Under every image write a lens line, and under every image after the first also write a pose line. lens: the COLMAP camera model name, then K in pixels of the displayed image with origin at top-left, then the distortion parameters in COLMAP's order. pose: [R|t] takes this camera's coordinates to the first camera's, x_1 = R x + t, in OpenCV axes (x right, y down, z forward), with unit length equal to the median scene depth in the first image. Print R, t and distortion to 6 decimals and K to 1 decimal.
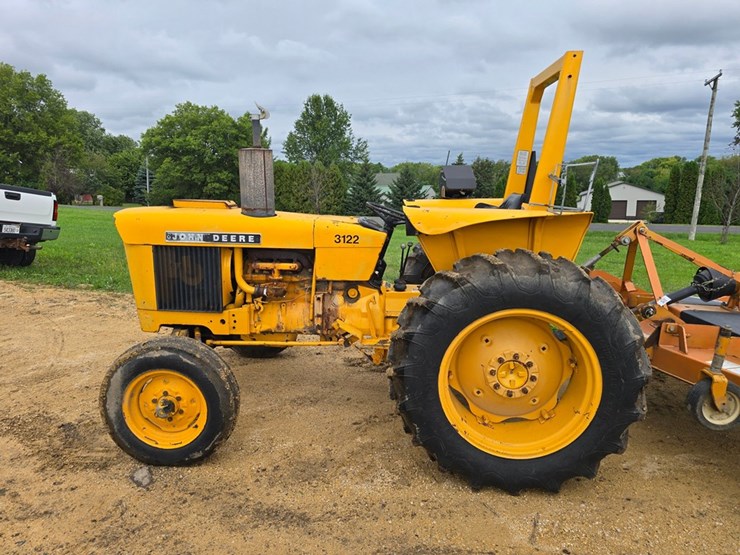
lens RADIAL K [[491.0, 0, 358.5], [0, 491.0, 272.7], [0, 0, 1]] dist [0.056805, -0.054713]
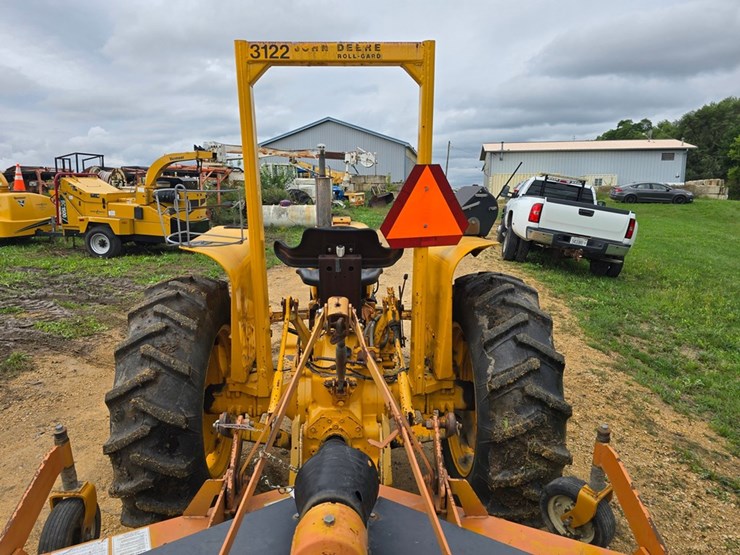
lens RADIAL K [[488.2, 0, 359.0], [0, 488.2, 269.6], [0, 0, 1]] dist [0.078103, -0.080317]
pose [[0.115255, 0.154238, -0.981288, 1.010105], [-0.189932, 0.973067, 0.130638, -0.200504], [0.975009, 0.171322, 0.141446, 0.926146]]
